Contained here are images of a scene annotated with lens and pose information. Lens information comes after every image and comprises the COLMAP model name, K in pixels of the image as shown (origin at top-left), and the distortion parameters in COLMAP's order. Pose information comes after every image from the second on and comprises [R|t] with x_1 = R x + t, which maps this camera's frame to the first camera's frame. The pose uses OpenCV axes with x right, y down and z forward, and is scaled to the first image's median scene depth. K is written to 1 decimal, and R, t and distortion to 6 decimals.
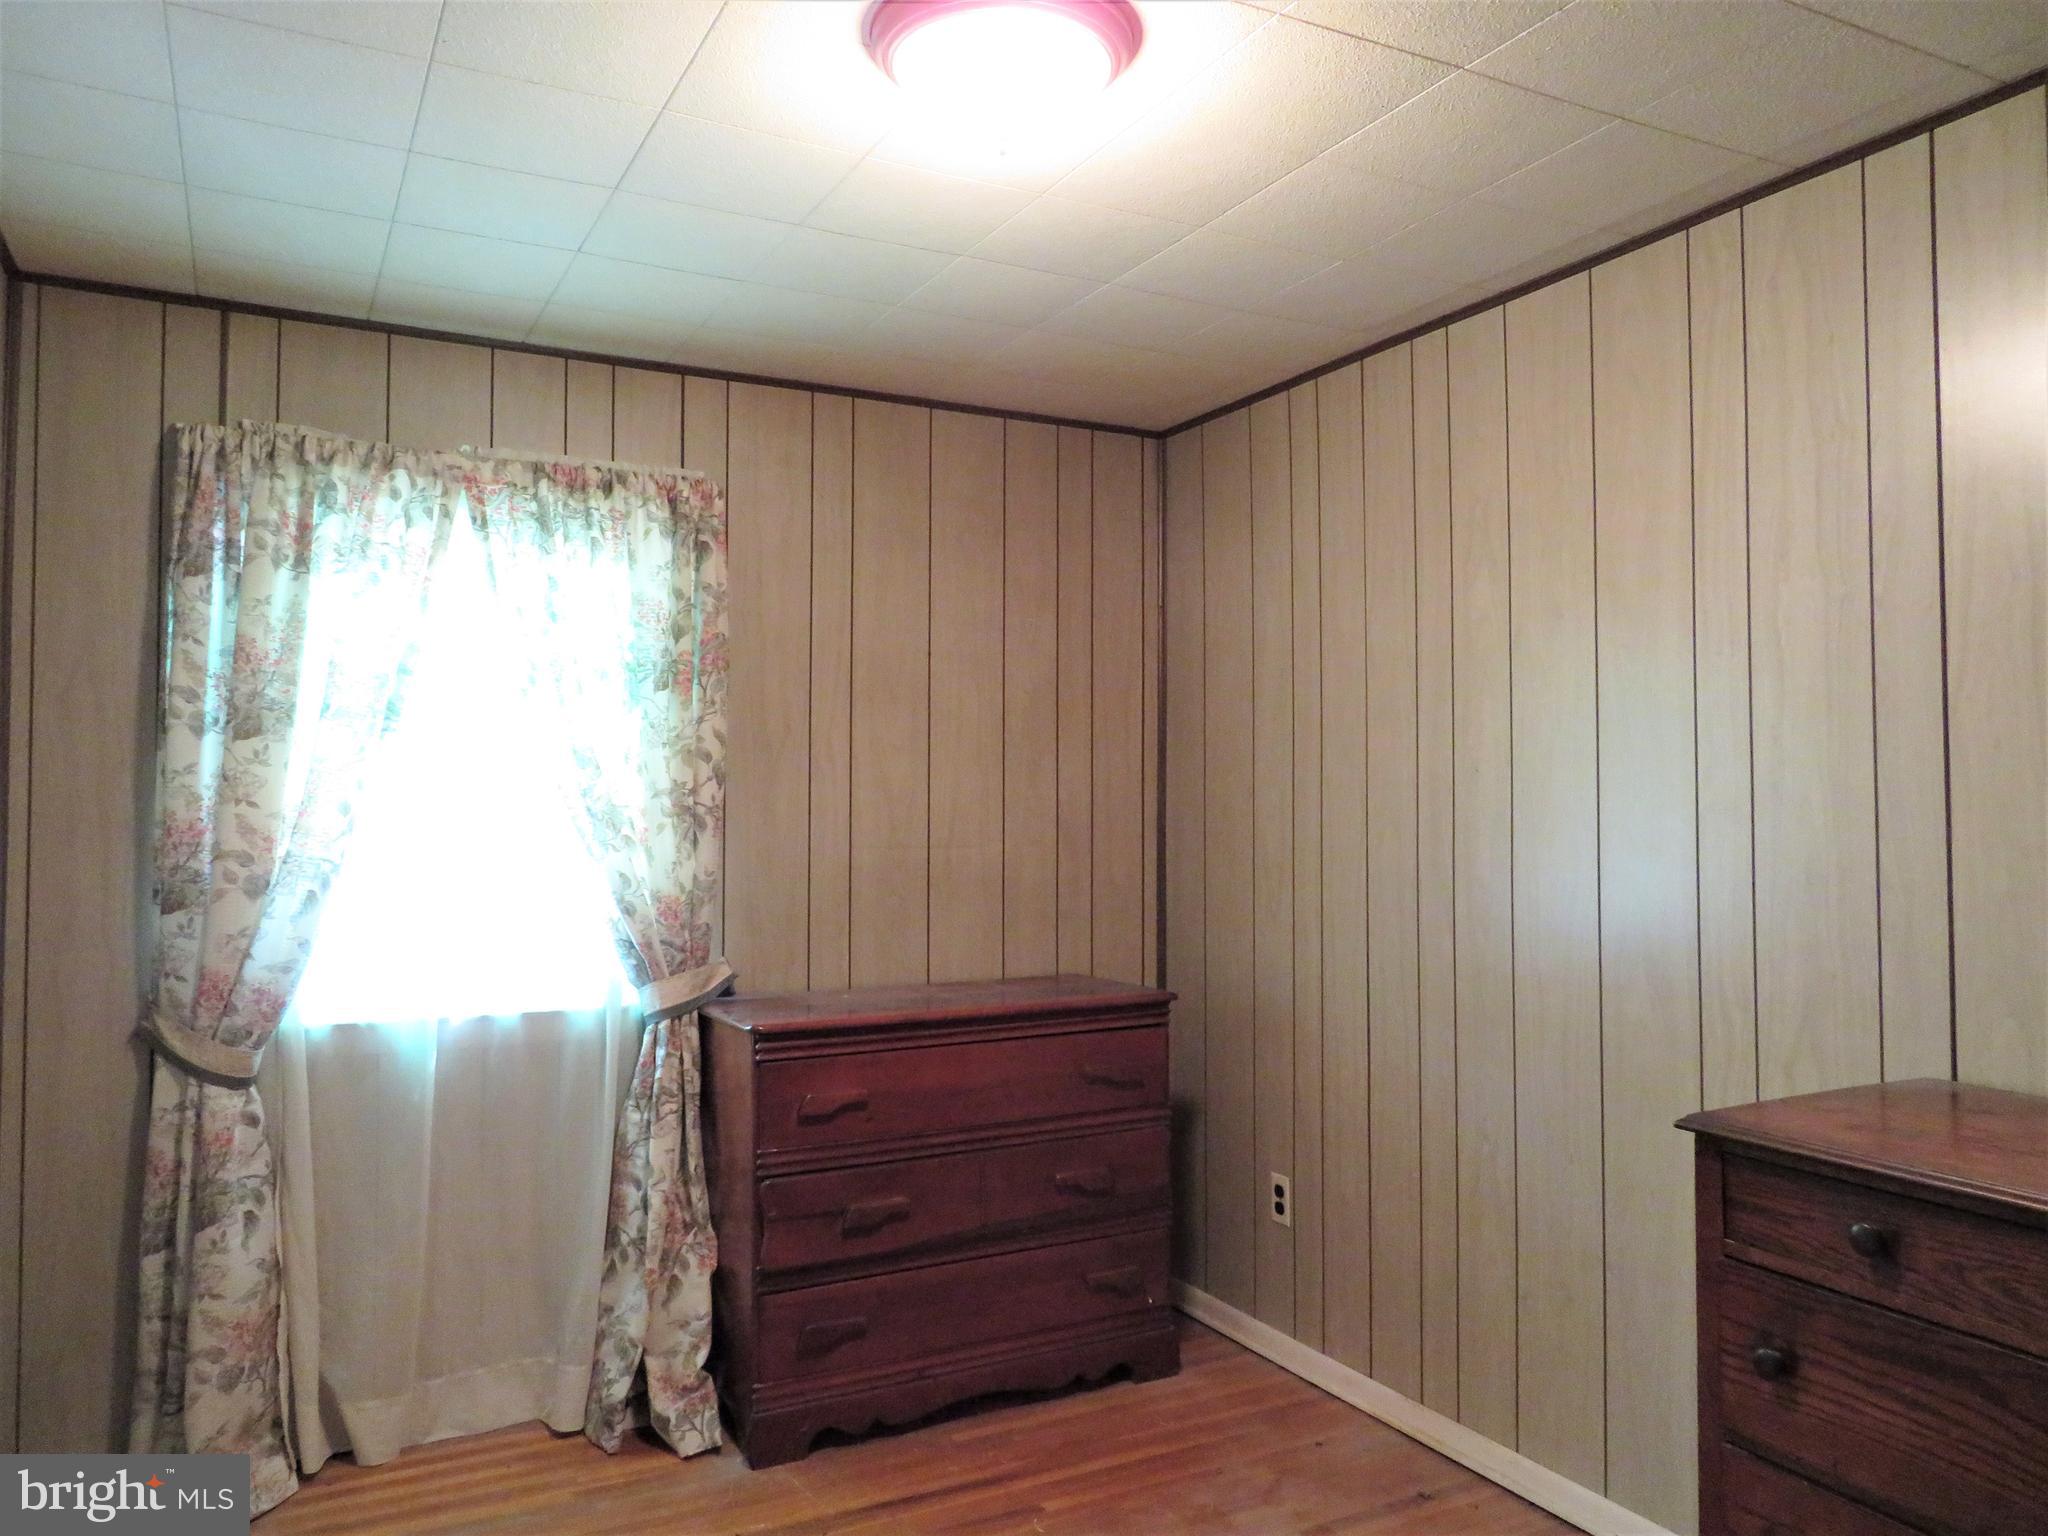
lens RADIAL K [[1509.6, 0, 1033.1], [0, 1509.6, 764.1], [0, 0, 1]] dist [-0.000045, -0.002331]
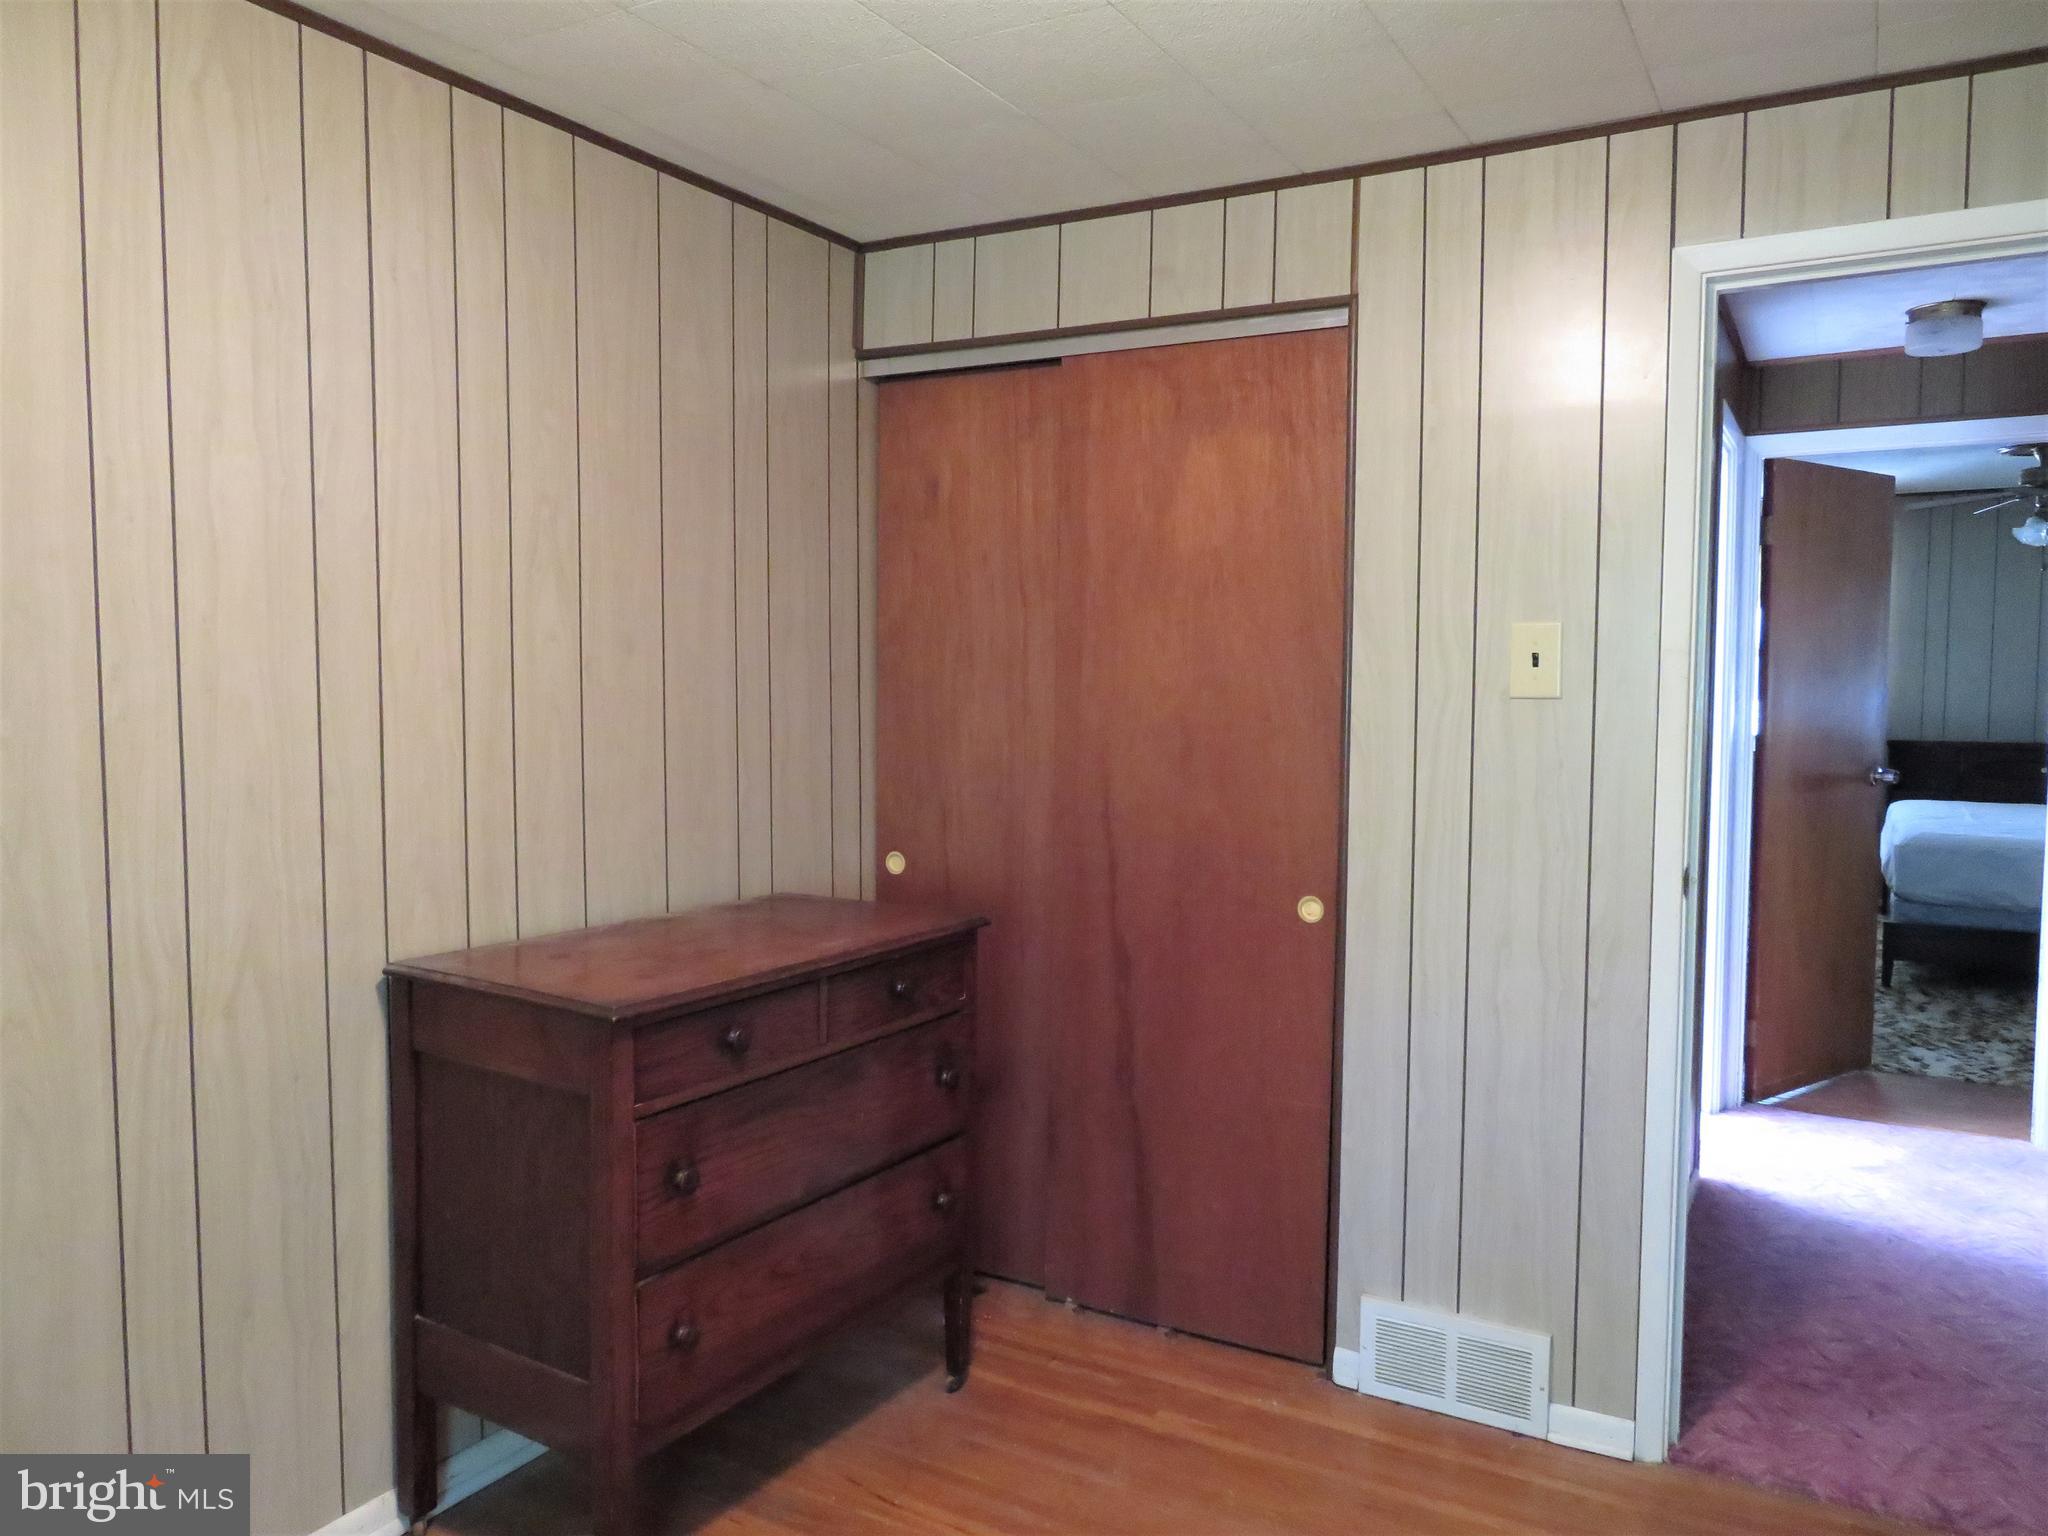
lens RADIAL K [[1509.6, 0, 1033.1], [0, 1509.6, 764.1], [0, 0, 1]] dist [-0.000045, -0.002331]
pose [[-0.535097, -0.056996, 0.842866, -0.614117], [-0.029253, 0.998373, 0.048940, 0.000826], [-0.844284, 0.001531, -0.535894, 1.334913]]
